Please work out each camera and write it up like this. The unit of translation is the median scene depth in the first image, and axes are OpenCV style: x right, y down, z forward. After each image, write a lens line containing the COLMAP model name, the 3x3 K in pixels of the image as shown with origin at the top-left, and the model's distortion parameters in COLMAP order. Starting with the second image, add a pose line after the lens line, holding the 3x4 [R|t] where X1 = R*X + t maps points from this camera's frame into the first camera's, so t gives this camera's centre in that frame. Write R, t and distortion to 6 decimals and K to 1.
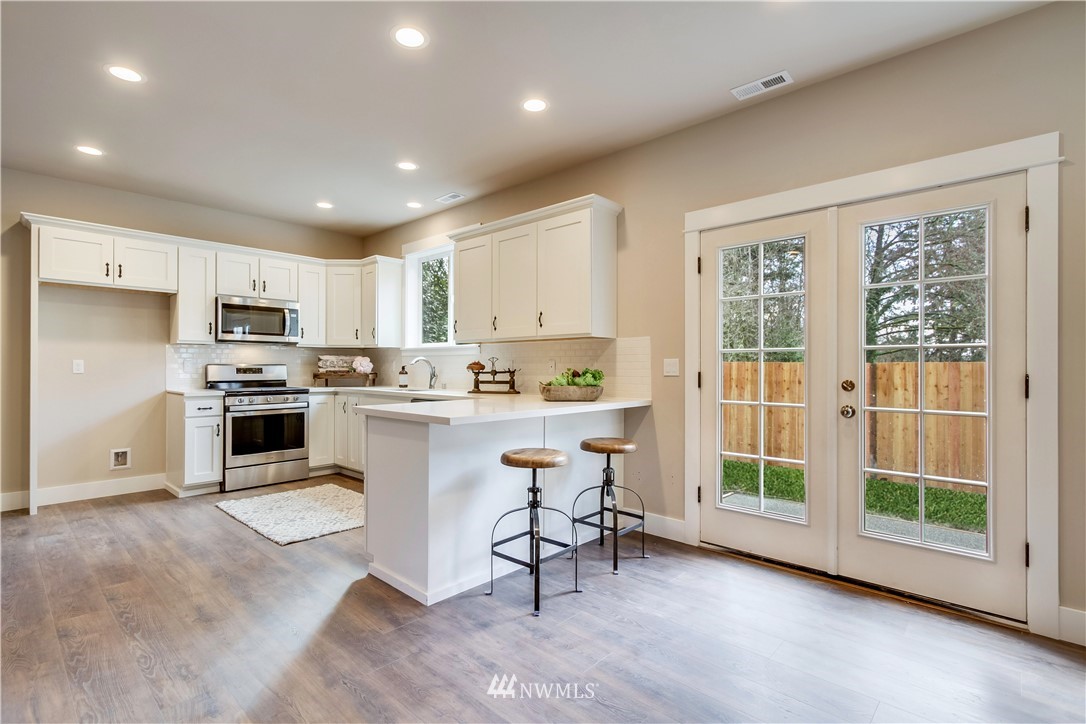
lens RADIAL K [[499.1, 0, 538.0], [0, 499.1, 366.4], [0, 0, 1]] dist [0.004125, 0.001131]
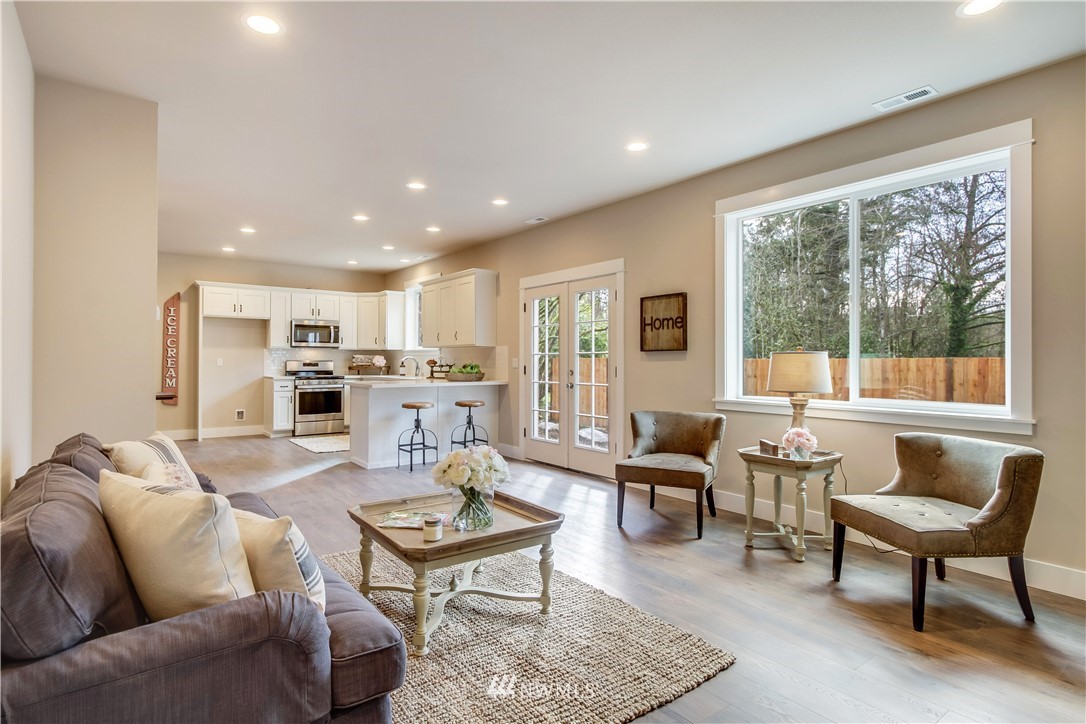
lens RADIAL K [[534.9, 0, 546.4], [0, 534.9, 359.3], [0, 0, 1]] dist [-0.000246, -0.000266]
pose [[0.987317, -0.000187, -0.158762, 0.501353], [-0.000386, 0.999994, -0.003579, -0.003292], [0.158762, 0.003595, 0.987310, -0.654261]]
